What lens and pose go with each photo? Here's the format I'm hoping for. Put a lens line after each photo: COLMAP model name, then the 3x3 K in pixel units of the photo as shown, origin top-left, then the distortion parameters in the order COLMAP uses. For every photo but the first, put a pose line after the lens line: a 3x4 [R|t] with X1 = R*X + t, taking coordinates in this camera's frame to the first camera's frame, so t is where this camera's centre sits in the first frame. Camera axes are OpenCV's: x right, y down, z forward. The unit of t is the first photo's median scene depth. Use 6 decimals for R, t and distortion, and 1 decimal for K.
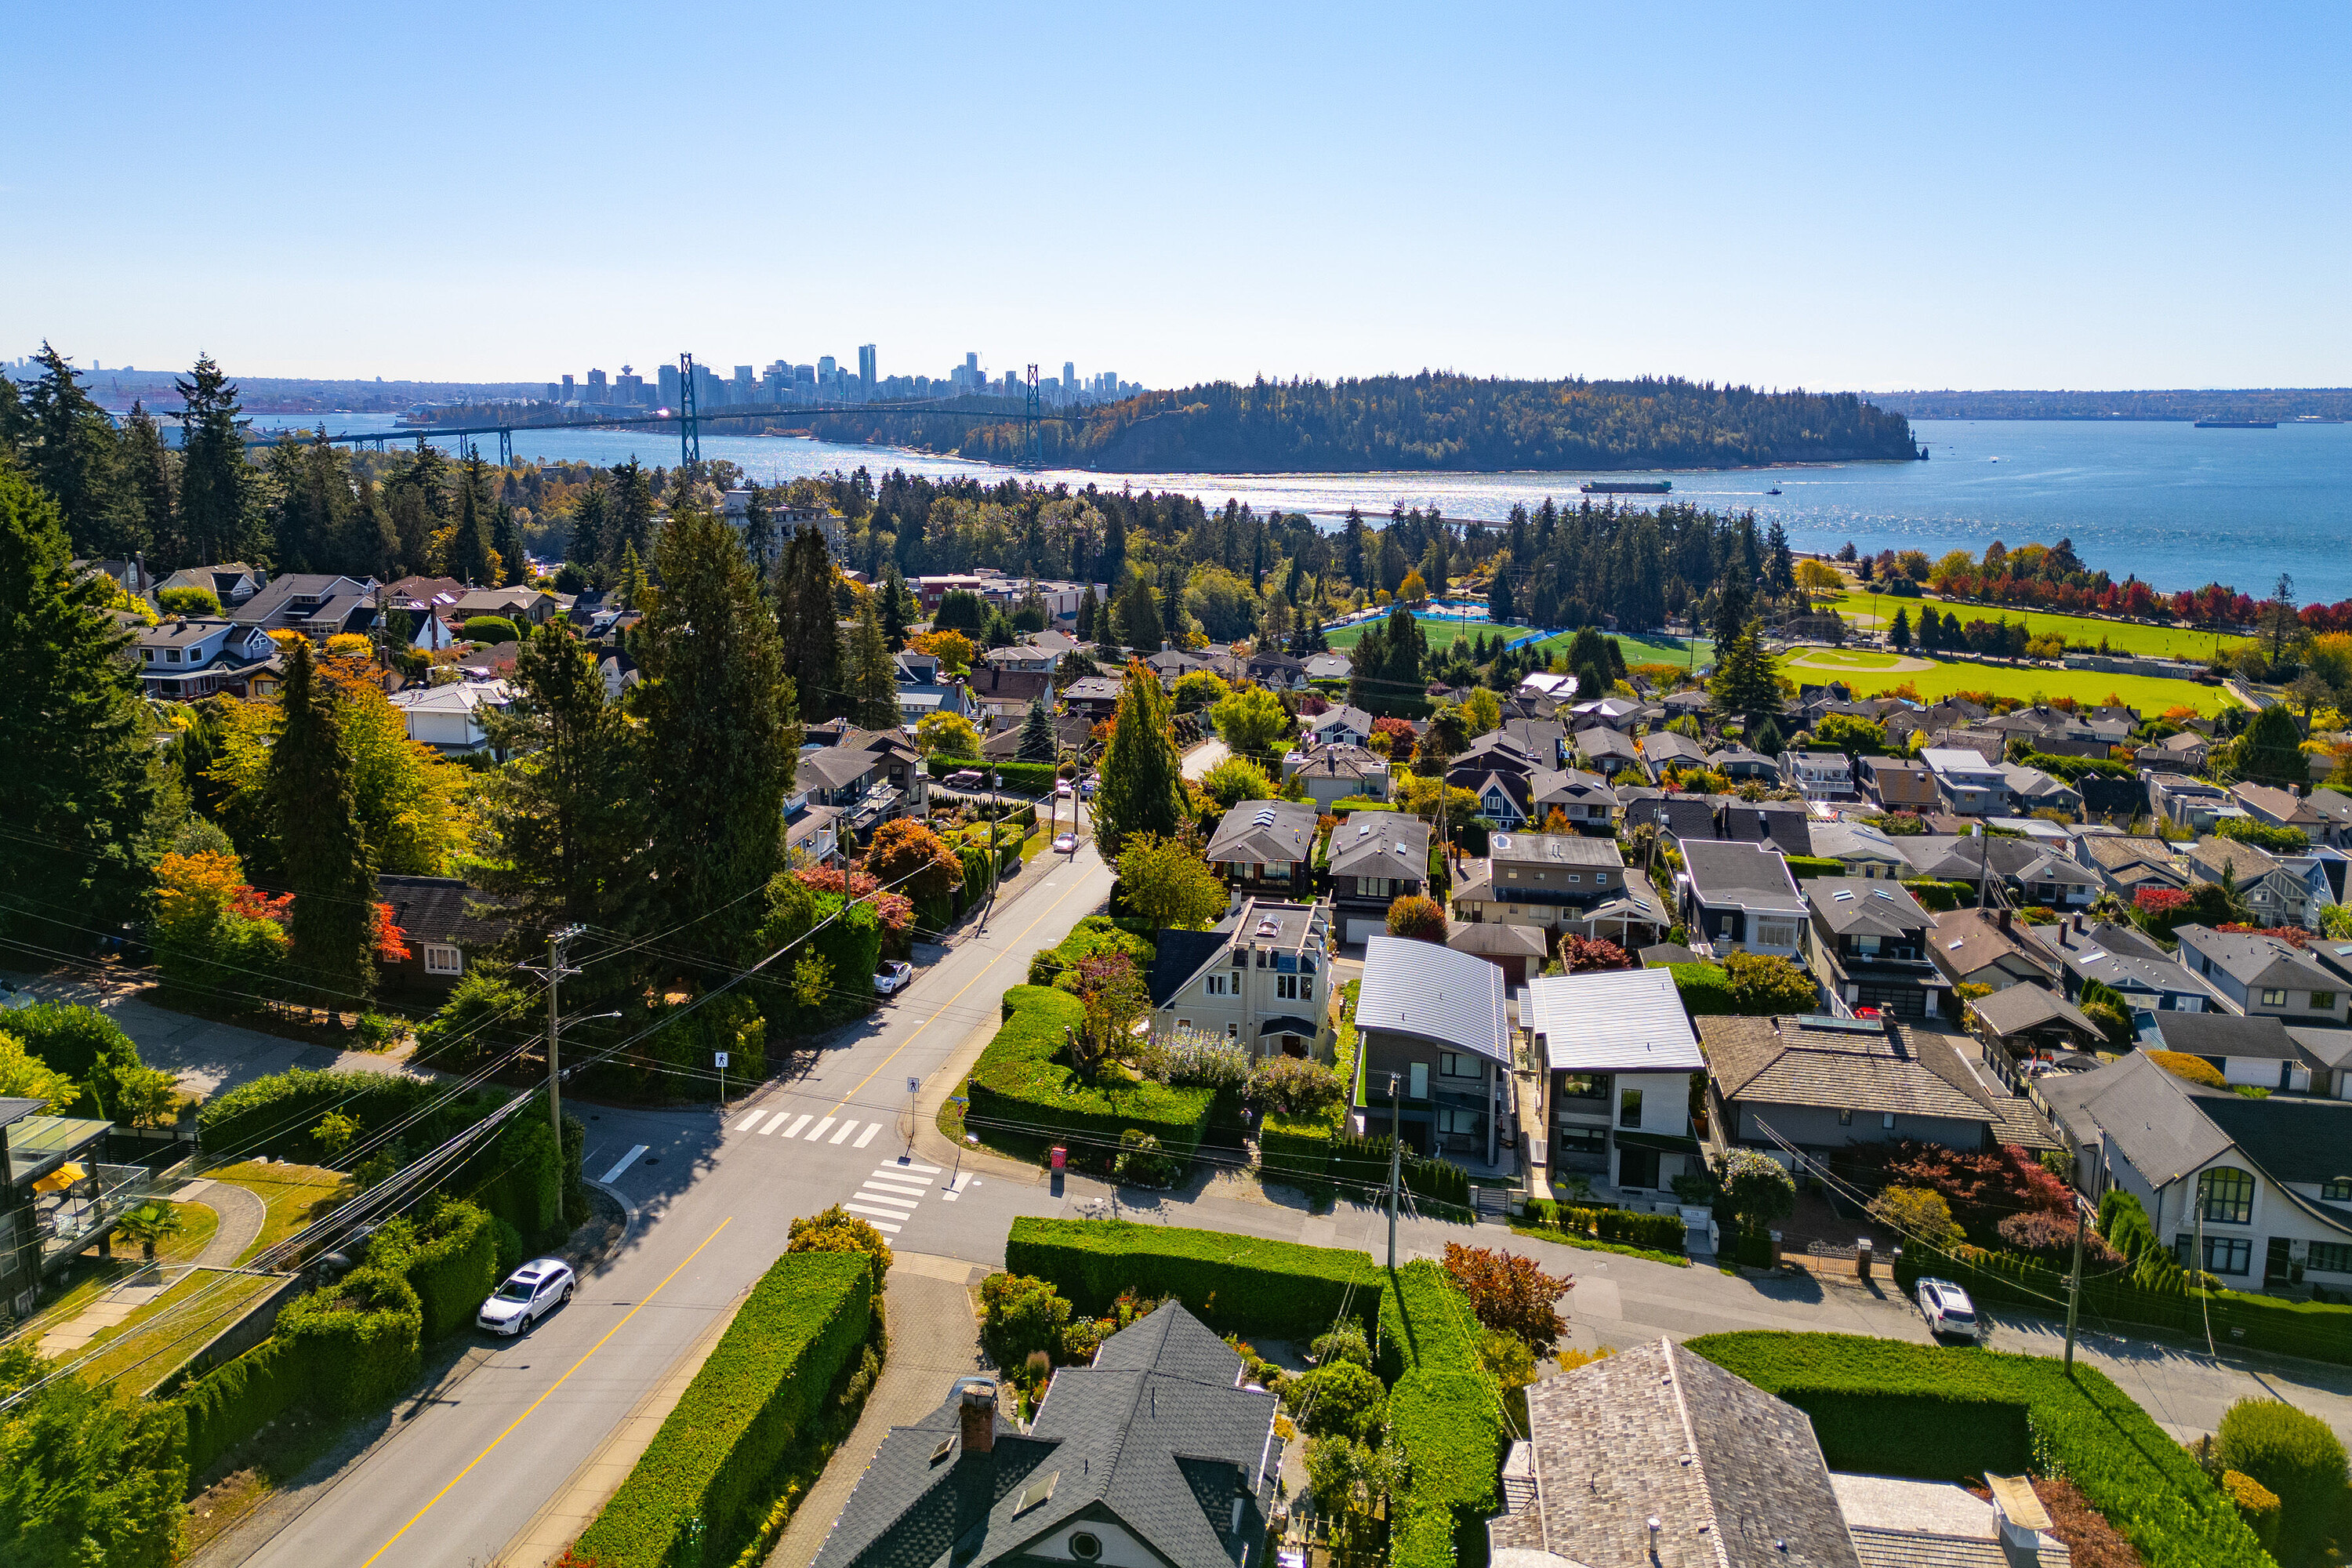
lens RADIAL K [[1670.1, 0, 1176.5], [0, 1670.1, 696.5], [0, 0, 1]] dist [0.084875, -0.089552]
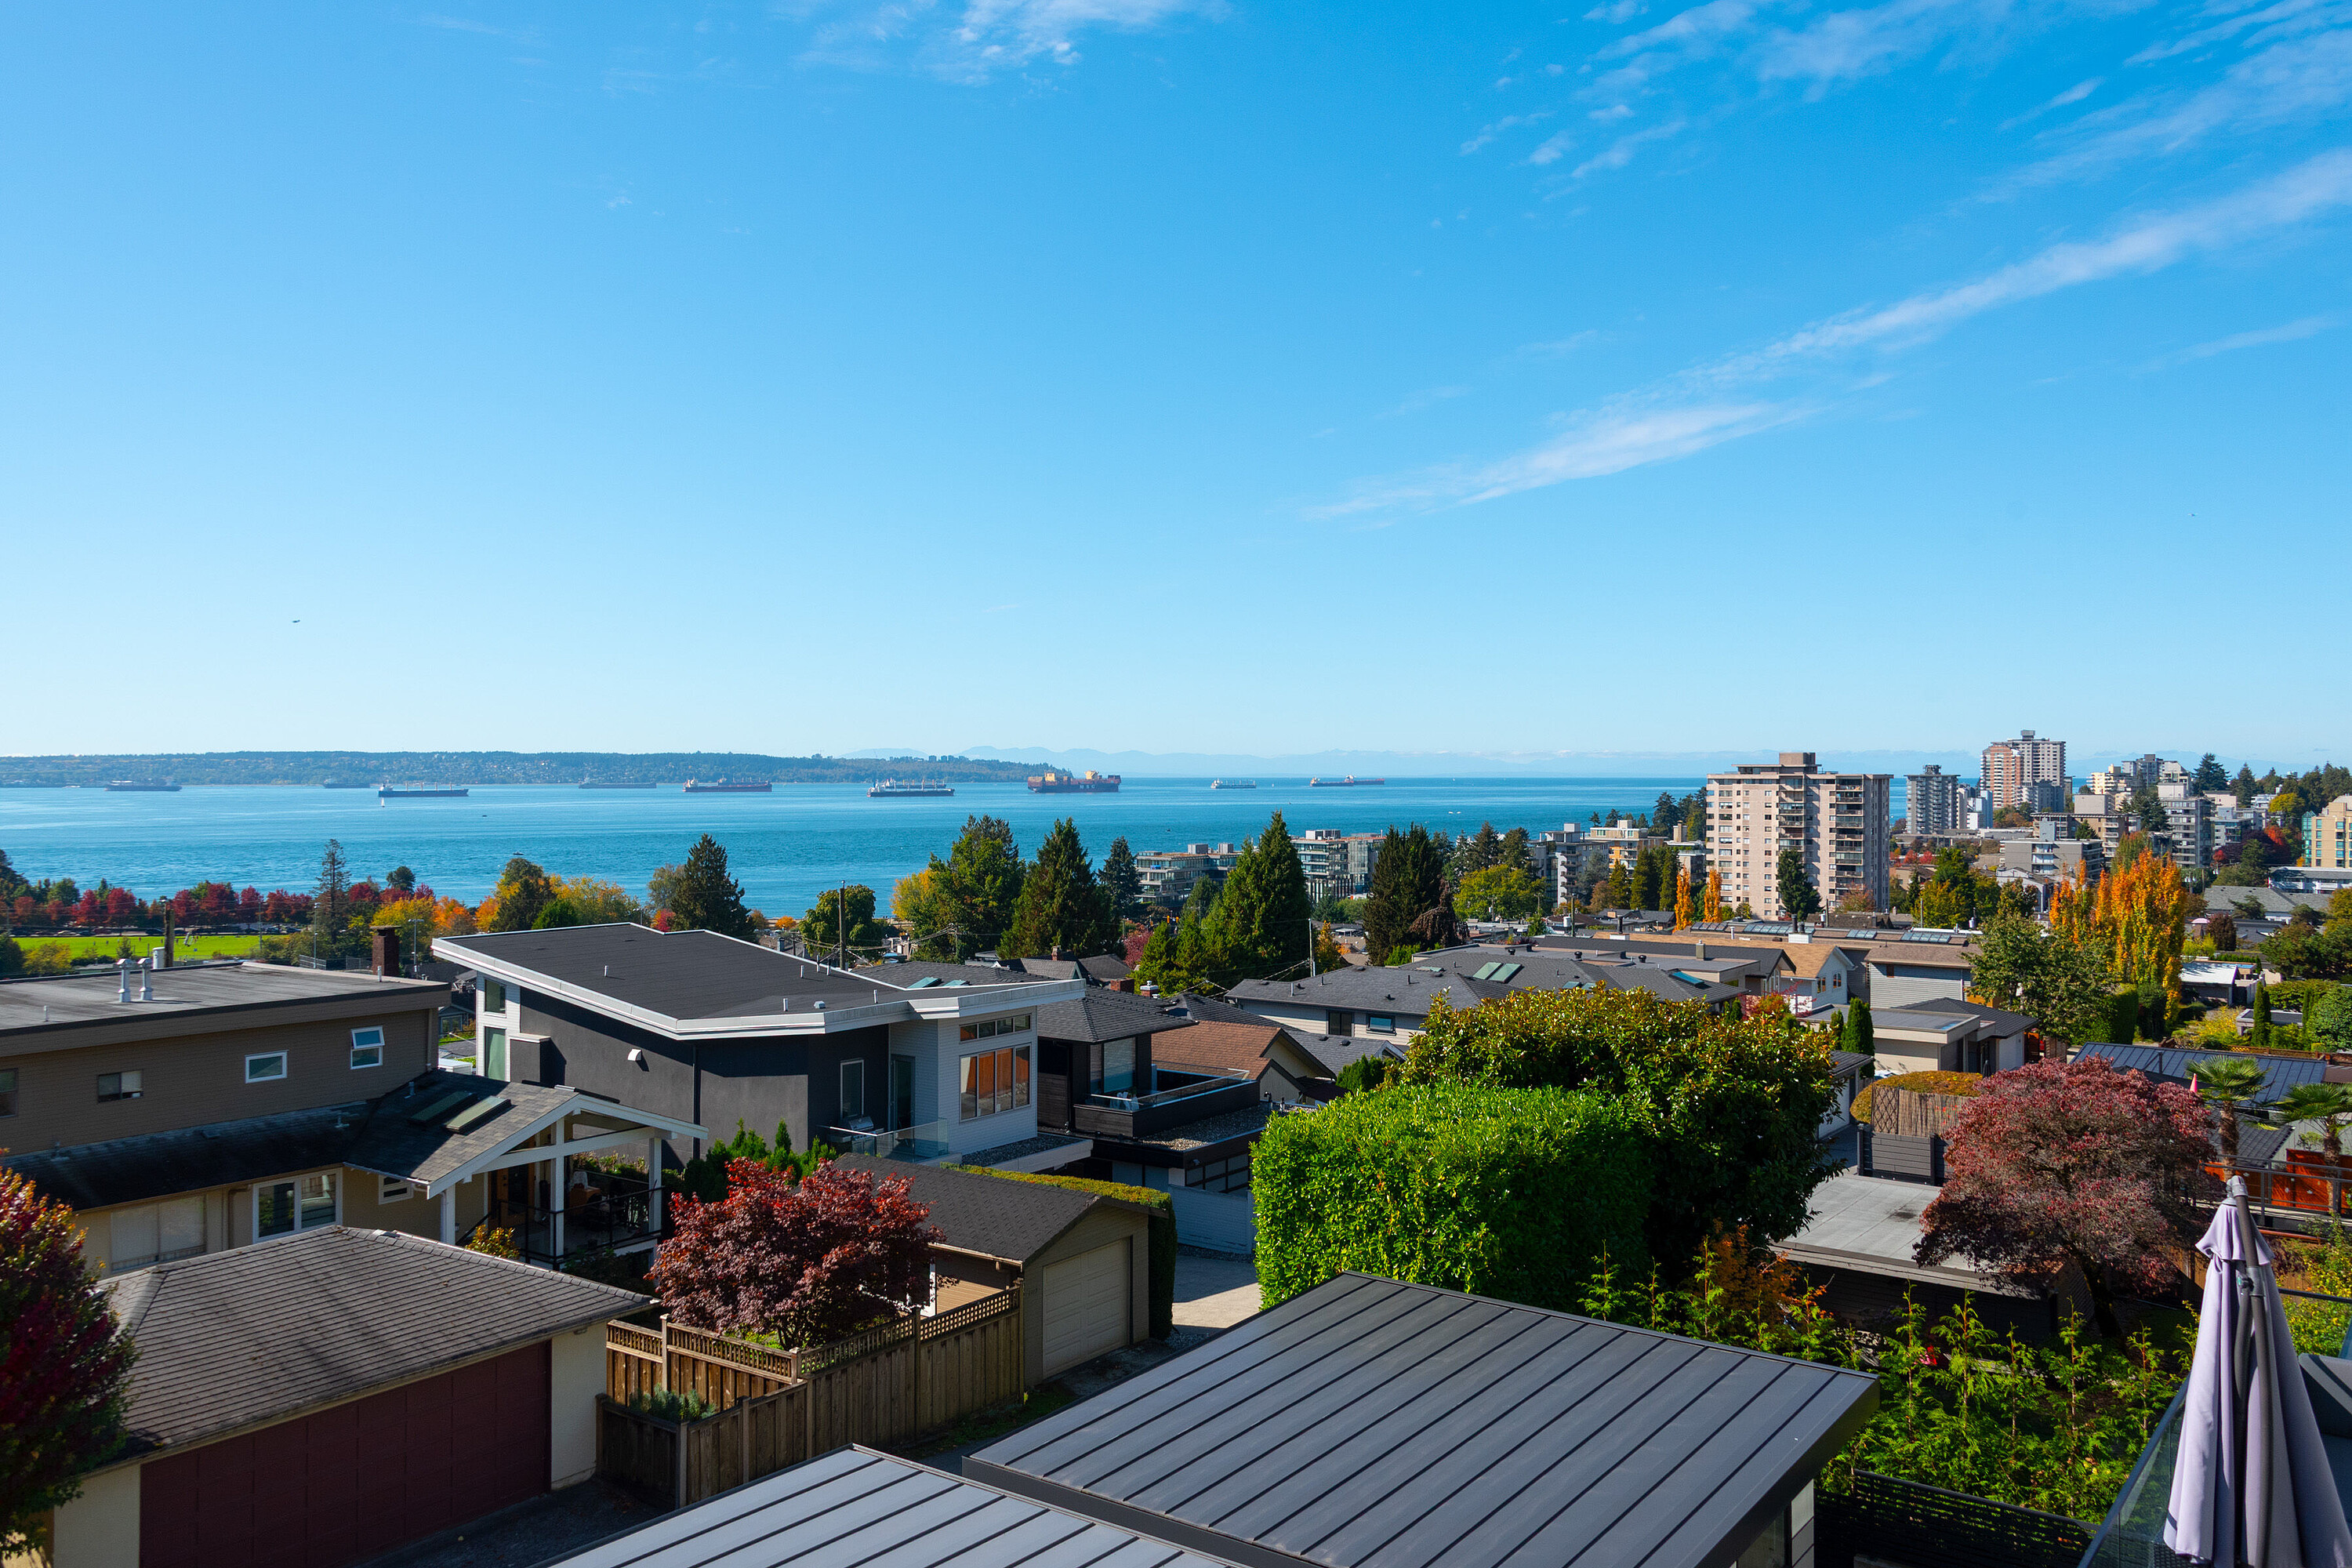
lens RADIAL K [[1815.9, 0, 1164.0], [0, 1815.9, 787.7], [0, 0, 1]] dist [0.036934, -0.005740]
pose [[0.445738, -0.013988, 0.895054, 0.014509], [0.164629, 0.984104, -0.066605, 0.029397], [-0.879895, 0.177040, 0.440955, 0.206745]]
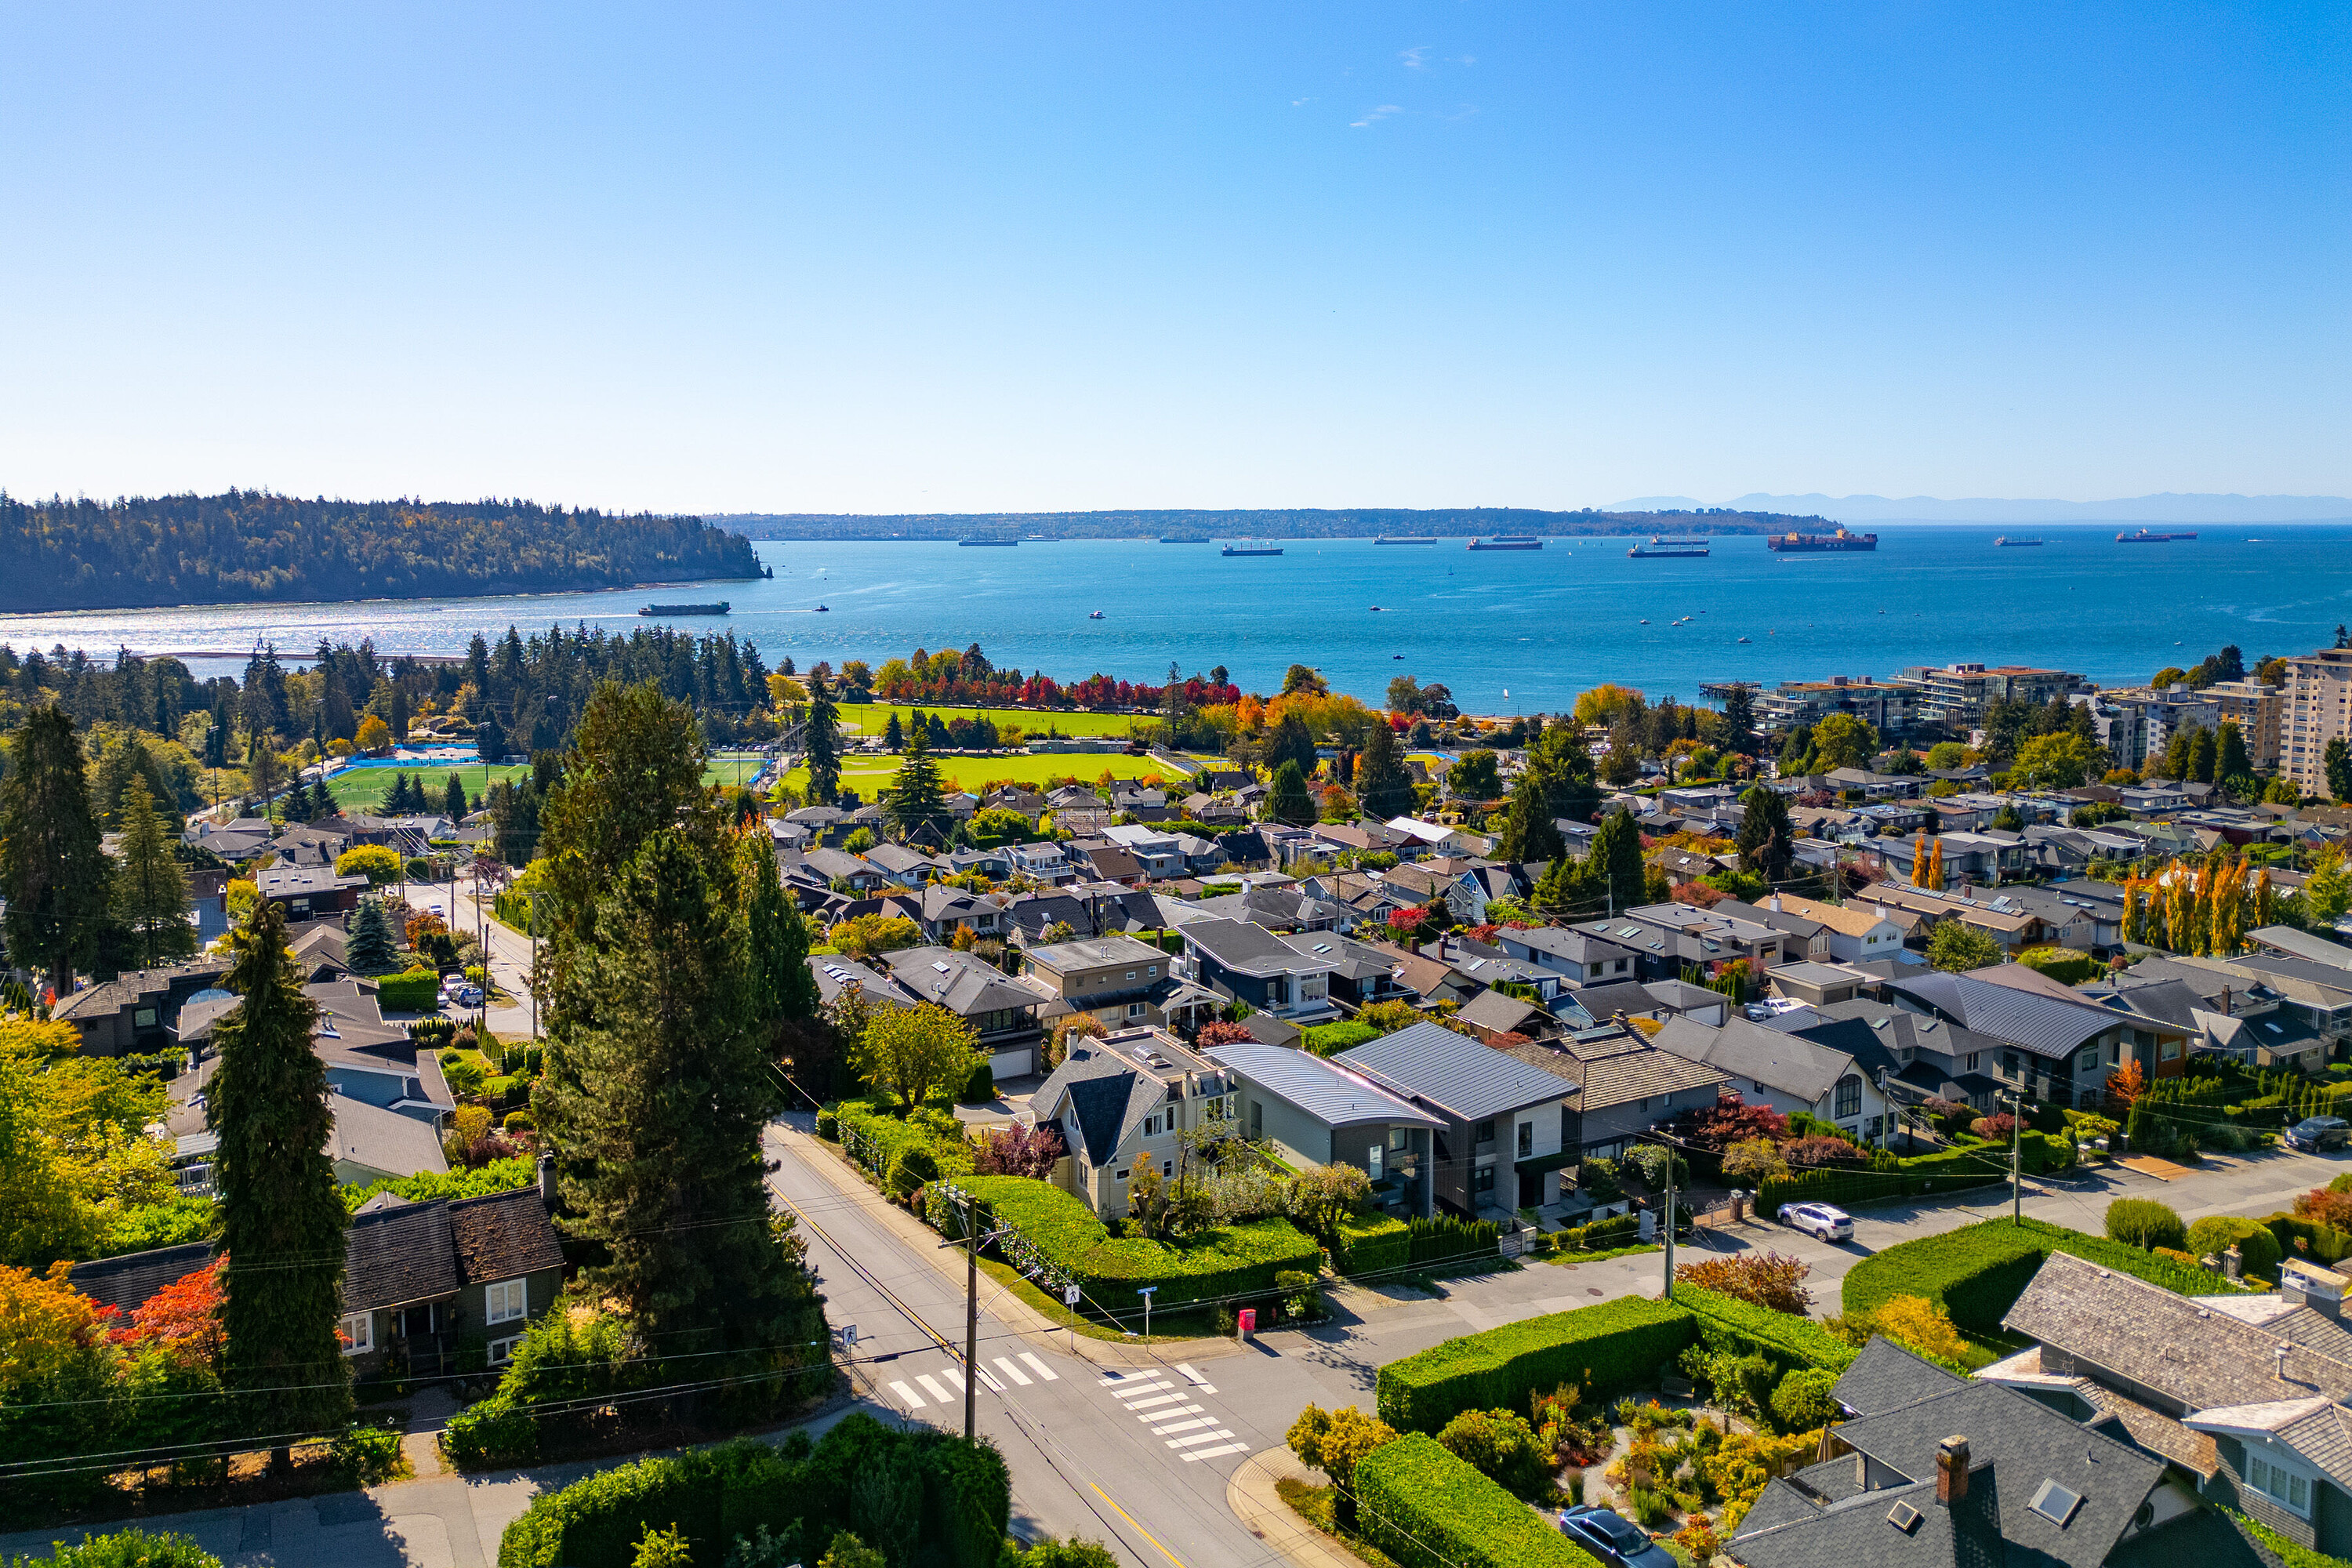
lens RADIAL K [[1677.8, 0, 1177.1], [0, 1677.8, 708.9], [0, 0, 1]] dist [0.084614, -0.084693]
pose [[0.778711, -0.077657, 0.622558, -0.106668], [0.117271, 0.992837, -0.022840, -0.008795], [-0.616325, 0.090794, 0.782241, 0.036657]]
